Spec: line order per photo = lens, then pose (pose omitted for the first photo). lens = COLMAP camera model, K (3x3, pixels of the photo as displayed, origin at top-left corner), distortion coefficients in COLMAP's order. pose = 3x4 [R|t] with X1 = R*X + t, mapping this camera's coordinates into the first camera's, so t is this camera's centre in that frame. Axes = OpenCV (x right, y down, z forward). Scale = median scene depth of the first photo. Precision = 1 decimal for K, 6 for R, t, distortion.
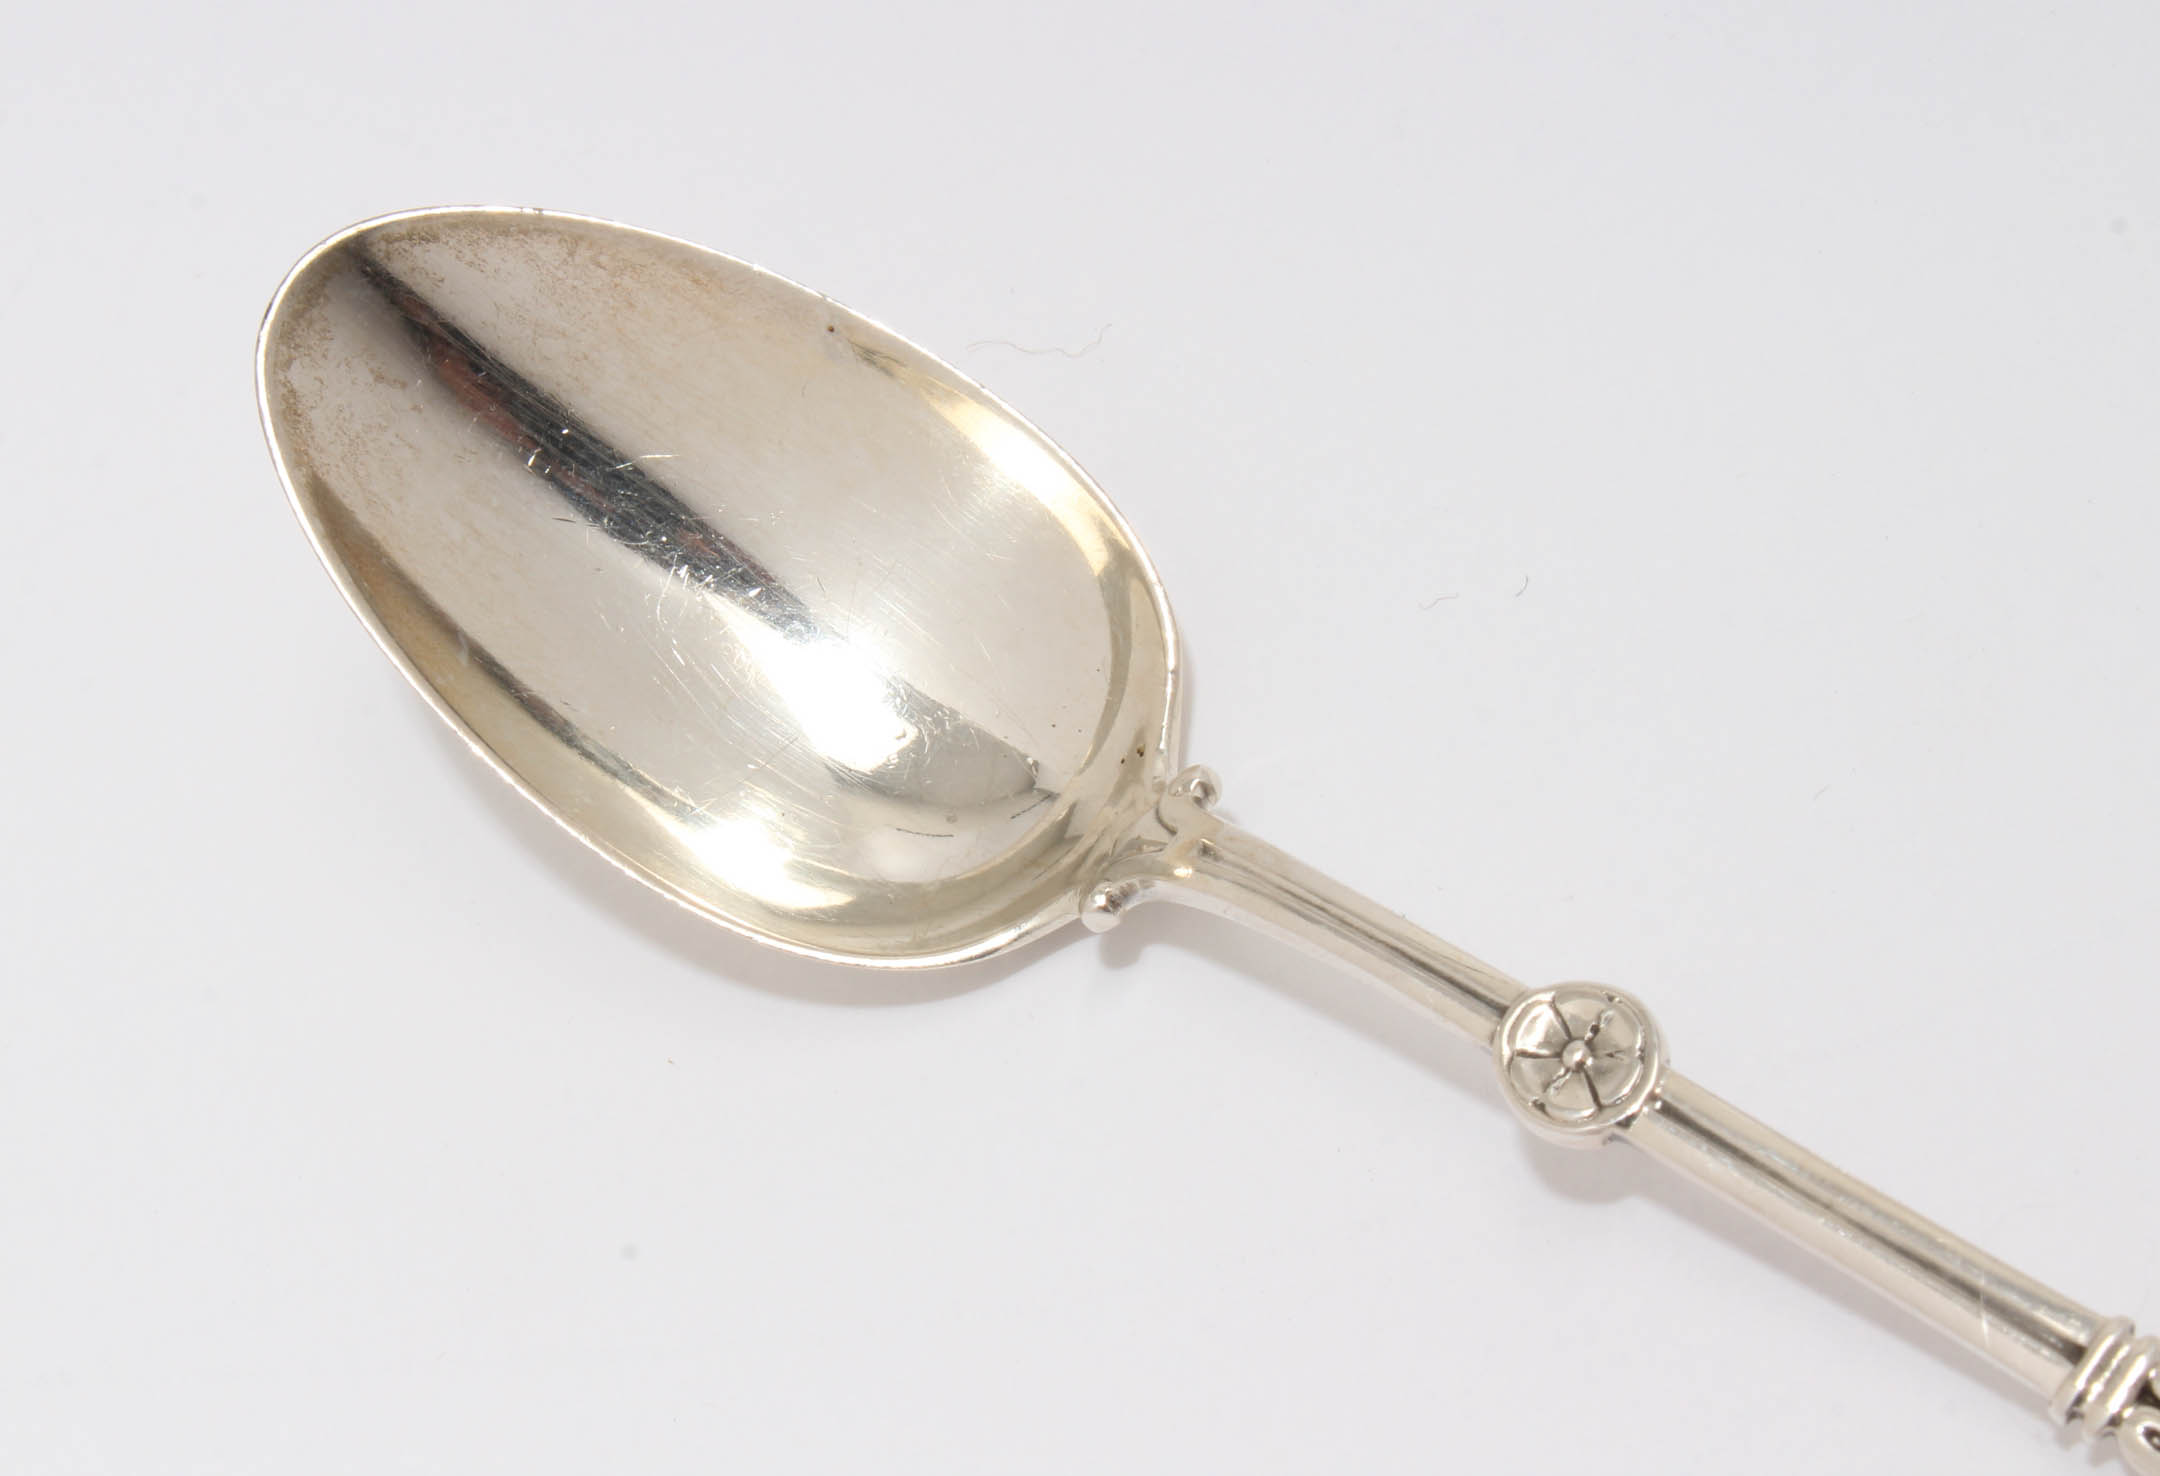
lens RADIAL K [[4106.0, 0, 1079.7], [0, 4106.0, 608.0], [0, 0, 1]] dist [0.044364, 0.058690]
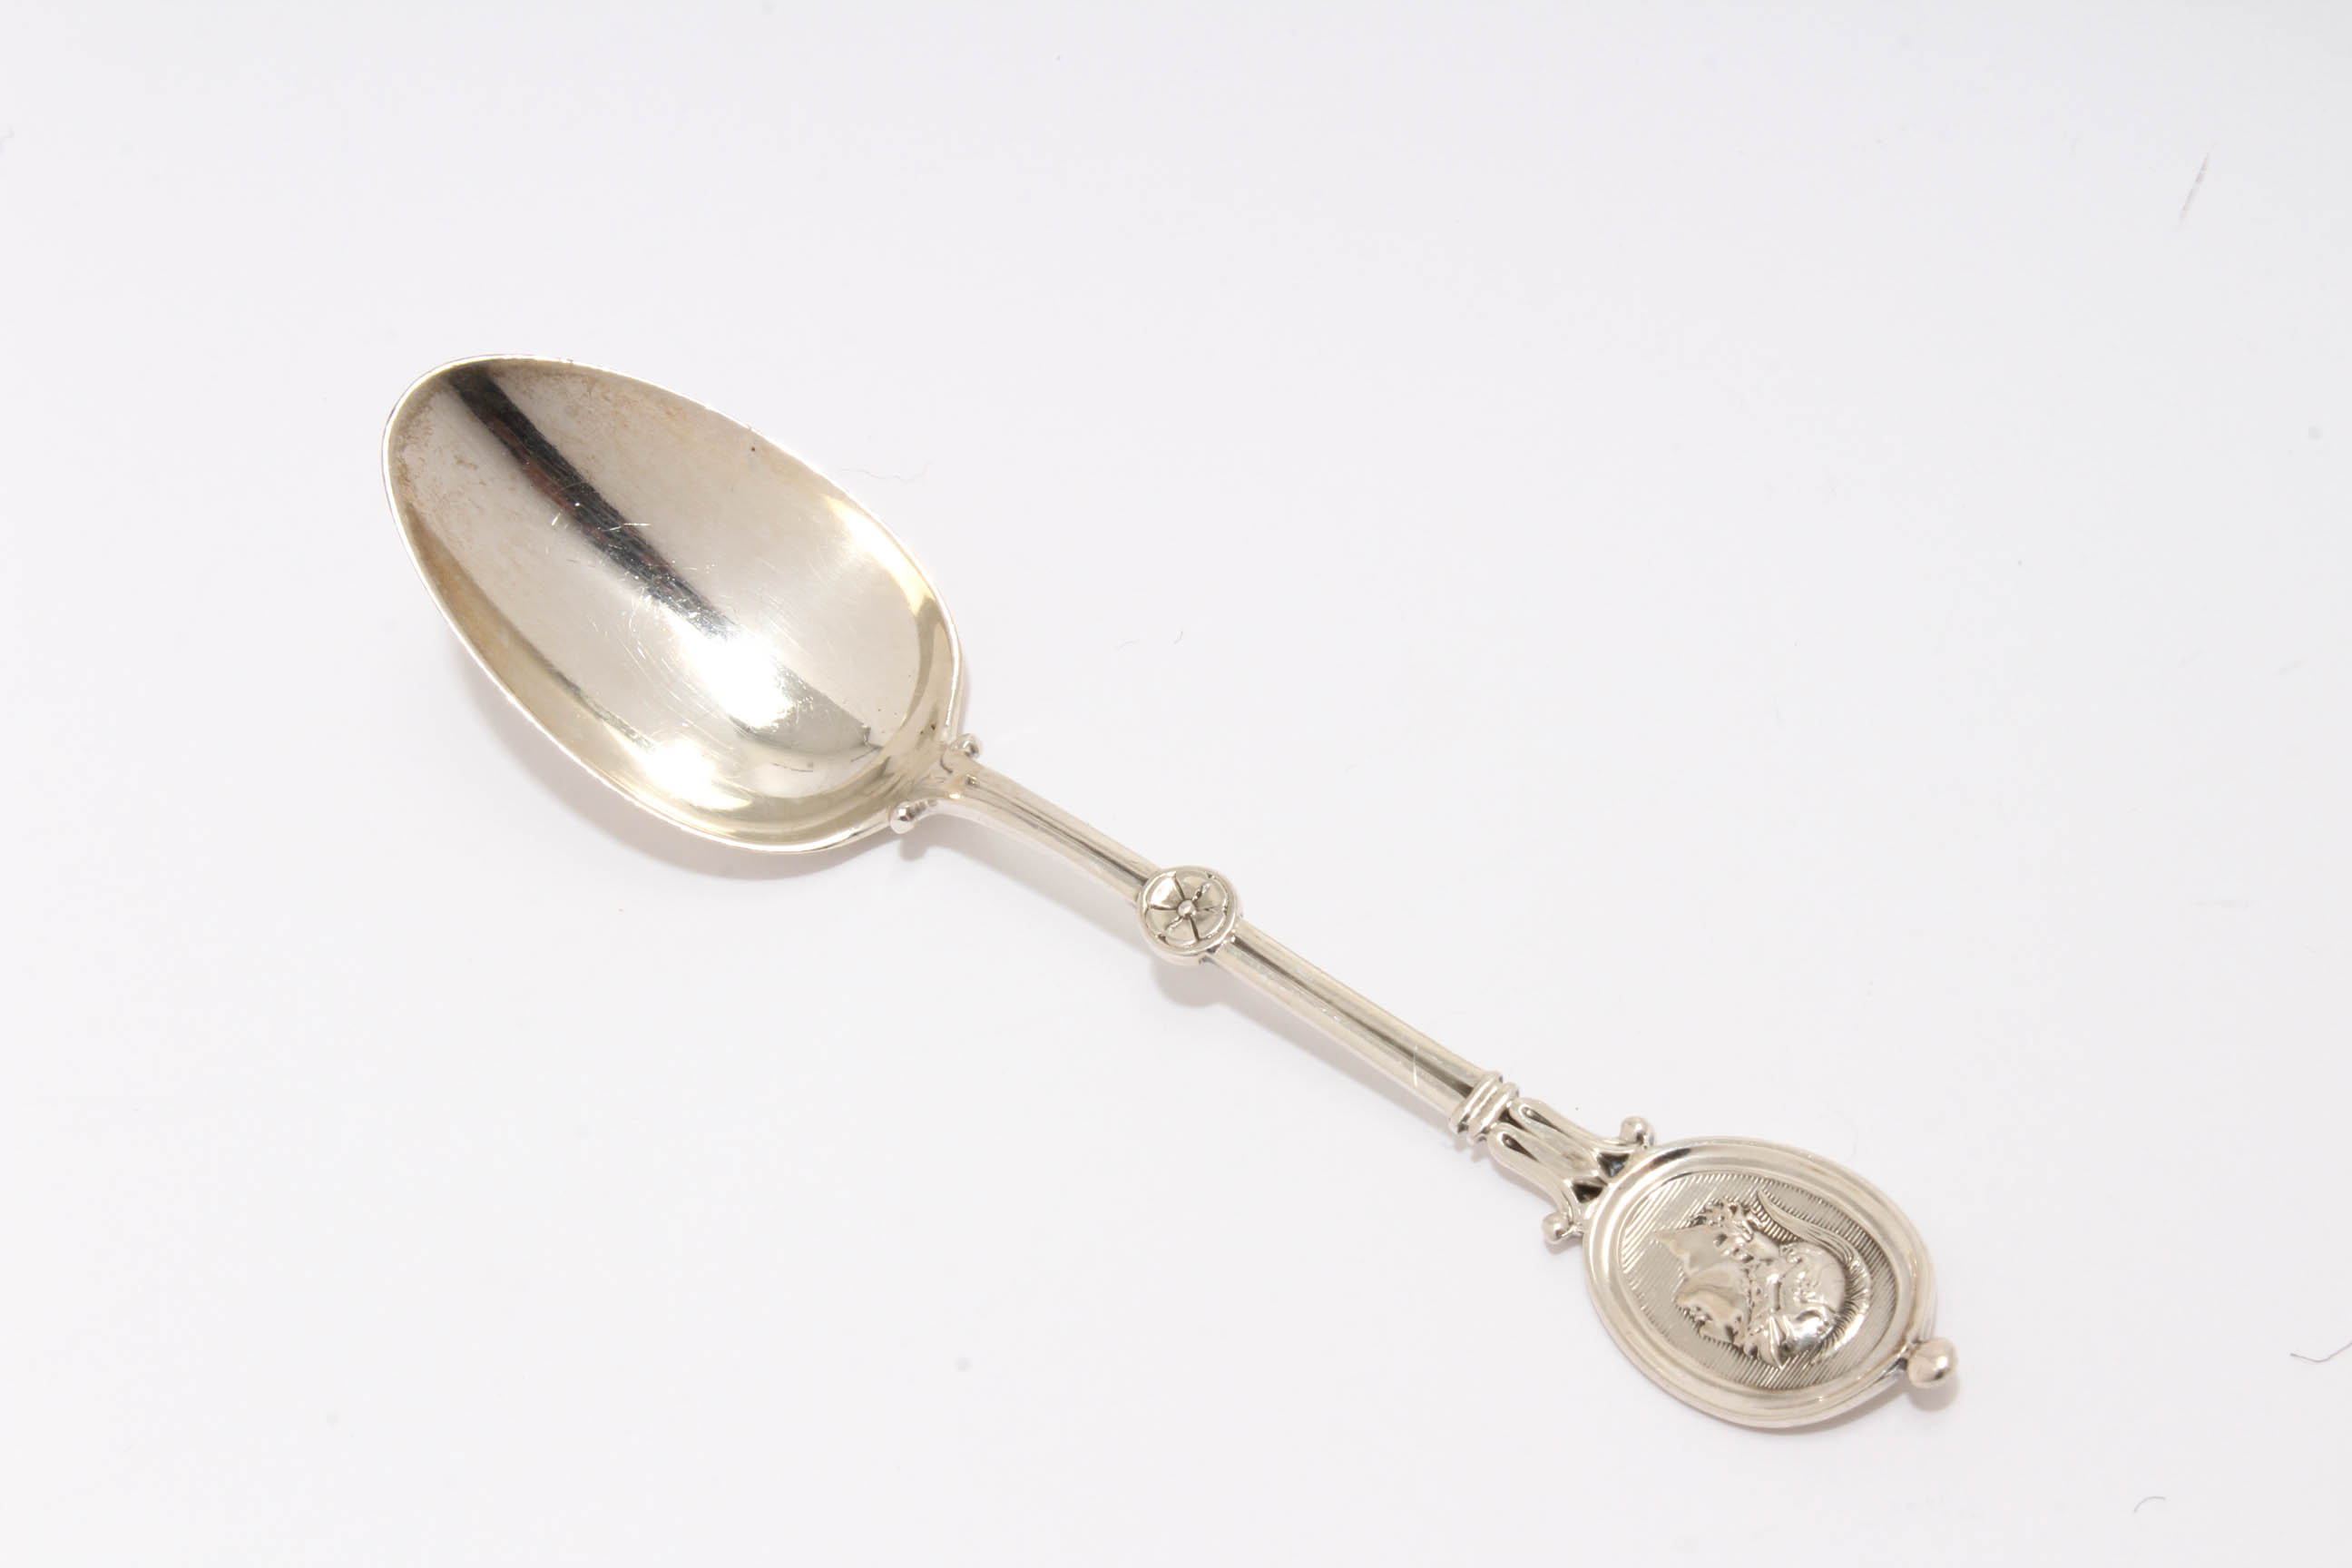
lens RADIAL K [[3715.5, 0, 1176.0], [0, 3715.5, 784.0], [0, 0, 1]] dist [0.005294, 0.023874]
pose [[0.995575, 0.061260, 0.071261, 0.007204], [-0.059848, 0.997970, -0.021772, 0.084049], [-0.072450, 0.017411, 0.997220, -0.440971]]
